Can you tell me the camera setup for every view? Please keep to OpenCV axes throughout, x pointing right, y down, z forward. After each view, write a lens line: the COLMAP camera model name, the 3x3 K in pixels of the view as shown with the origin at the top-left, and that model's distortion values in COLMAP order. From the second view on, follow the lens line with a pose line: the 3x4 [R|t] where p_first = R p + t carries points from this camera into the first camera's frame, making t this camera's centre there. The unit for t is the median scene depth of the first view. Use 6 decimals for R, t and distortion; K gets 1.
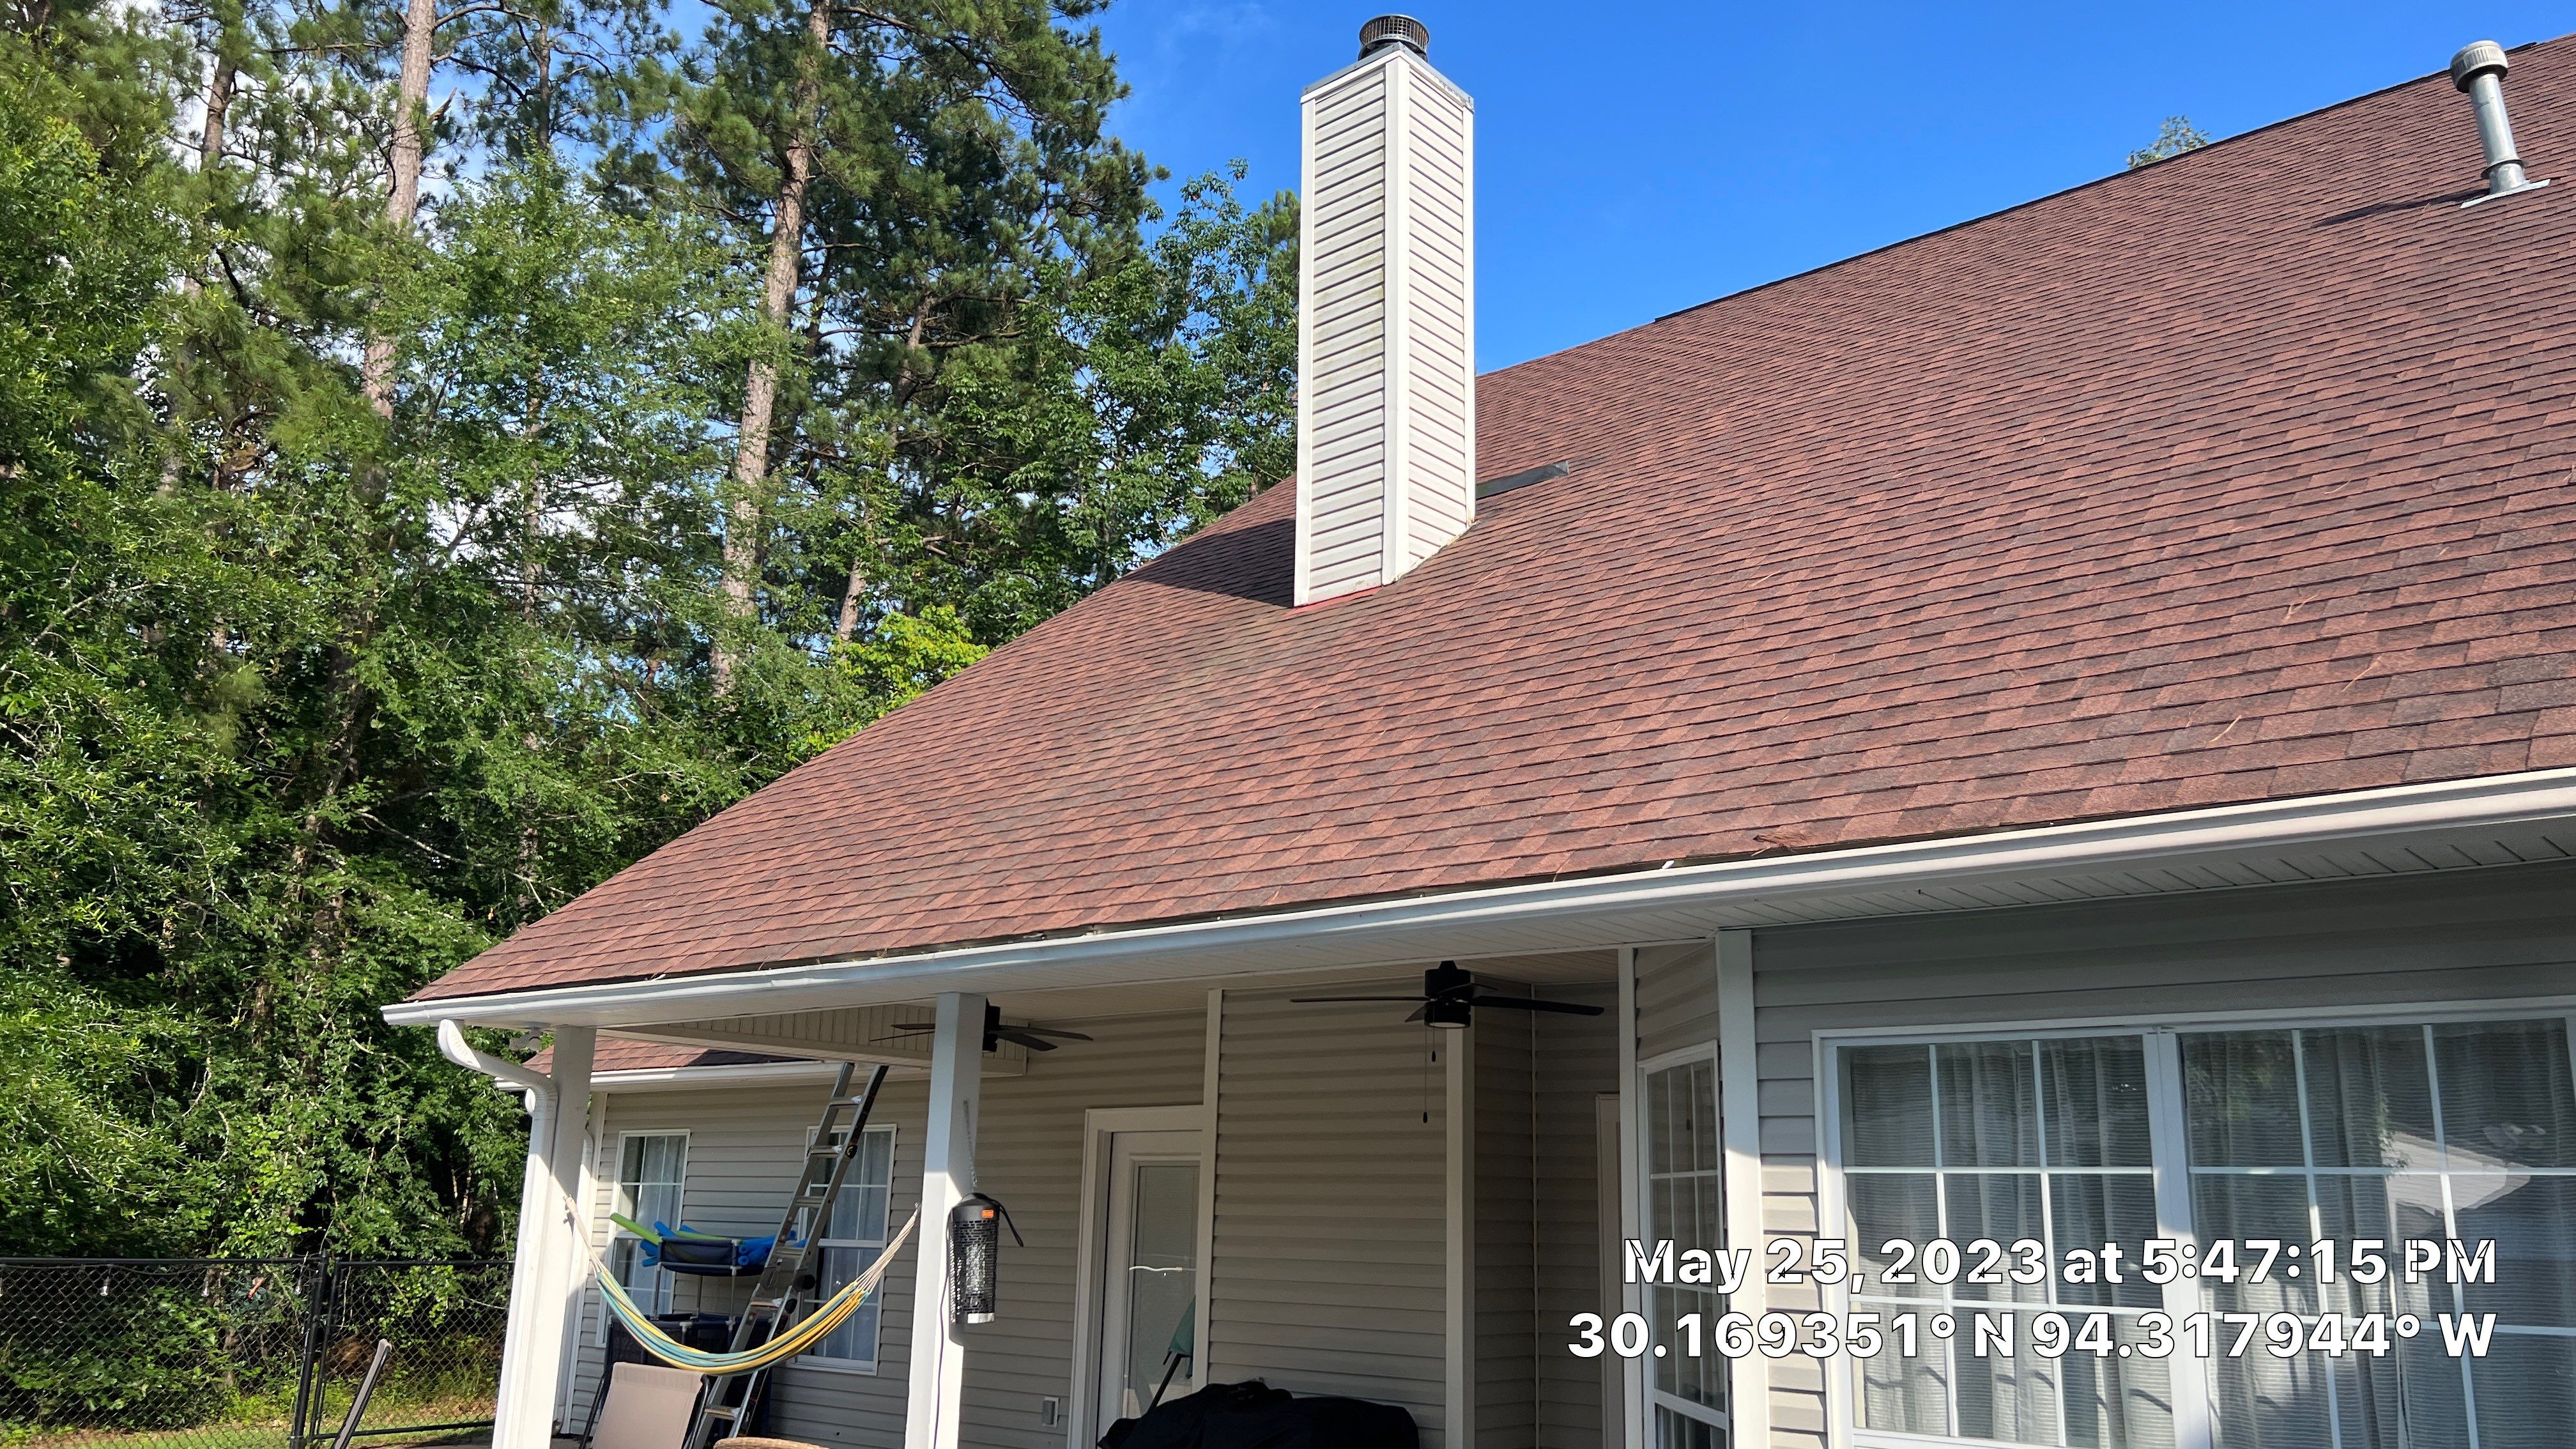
lens RADIAL K [[1958.4, 0, 1287.6], [0, 1958.4, 765.6], [0, 0, 1]] dist [0.108346, -0.223001]
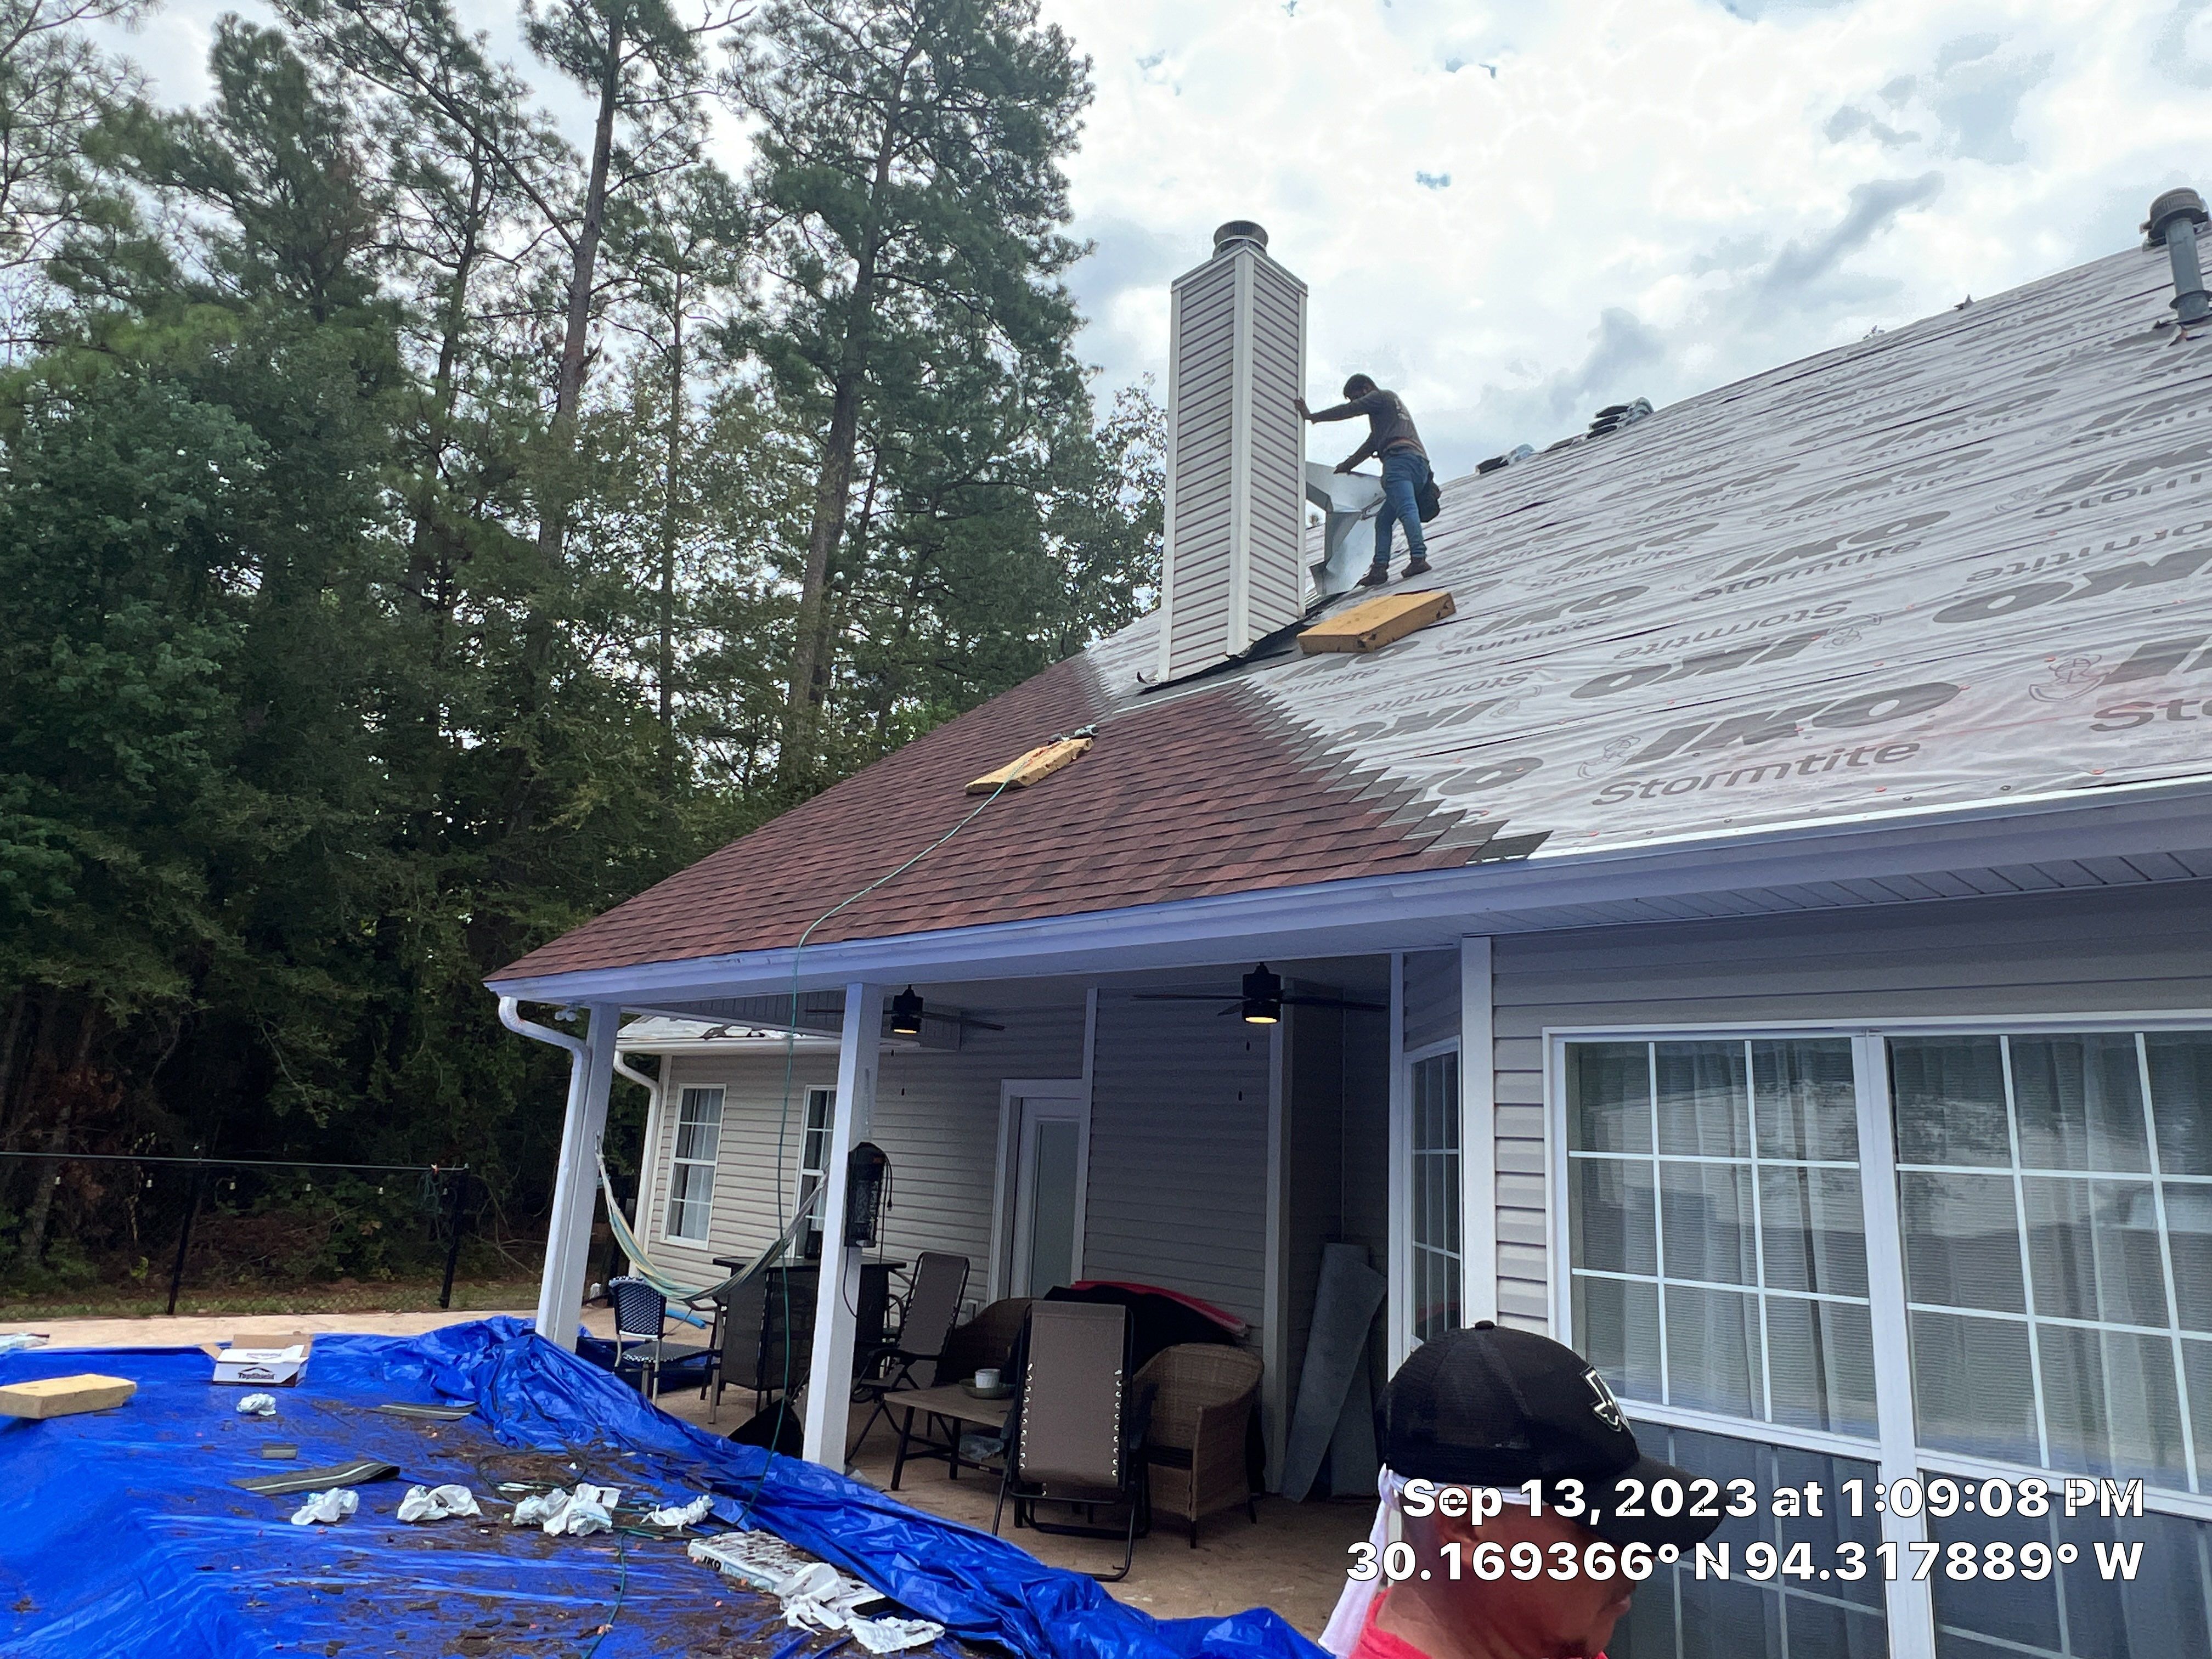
lens RADIAL K [[1374.5, 0, 1106.0], [0, 1374.5, 829.5], [0, 0, 1]] dist [0.002409, -0.003433]
pose [[0.995871, 0.010468, -0.090178, 0.072731], [-0.011052, 0.999921, -0.005975, 0.024702], [0.090108, 0.006947, 0.995908, 0.169328]]
